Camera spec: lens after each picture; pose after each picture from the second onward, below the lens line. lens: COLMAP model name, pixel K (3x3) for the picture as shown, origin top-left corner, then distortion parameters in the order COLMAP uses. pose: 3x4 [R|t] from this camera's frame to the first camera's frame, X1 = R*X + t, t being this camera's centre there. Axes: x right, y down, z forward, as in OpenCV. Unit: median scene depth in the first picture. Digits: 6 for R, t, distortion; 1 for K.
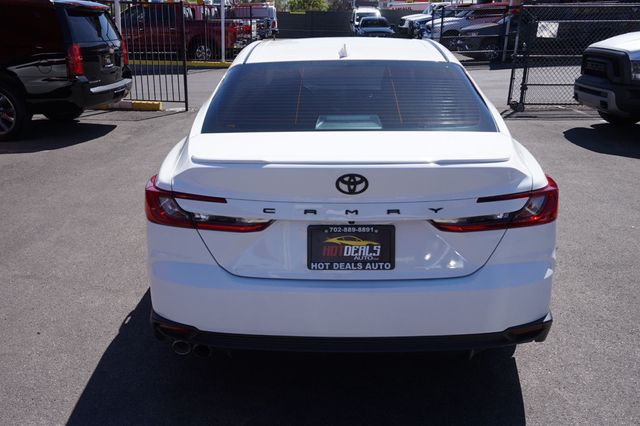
lens RADIAL K [[546.9, 0, 320.1], [0, 546.9, 212.2], [0, 0, 1]] dist [0.004470, -0.009017]
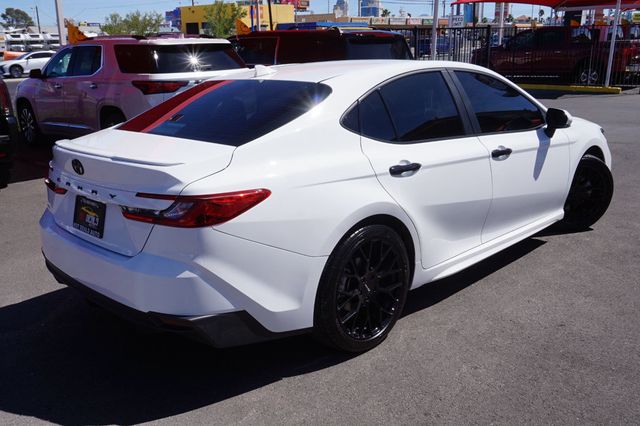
lens RADIAL K [[581.8, 0, 324.3], [0, 581.8, 208.8], [0, 0, 1]] dist [0.009599, 0.000000]
pose [[0.710615, 0.163243, -0.684382, 1.405049], [-0.204496, 0.978640, 0.021096, -0.098084], [0.673207, 0.124963, 0.728818, 0.343756]]
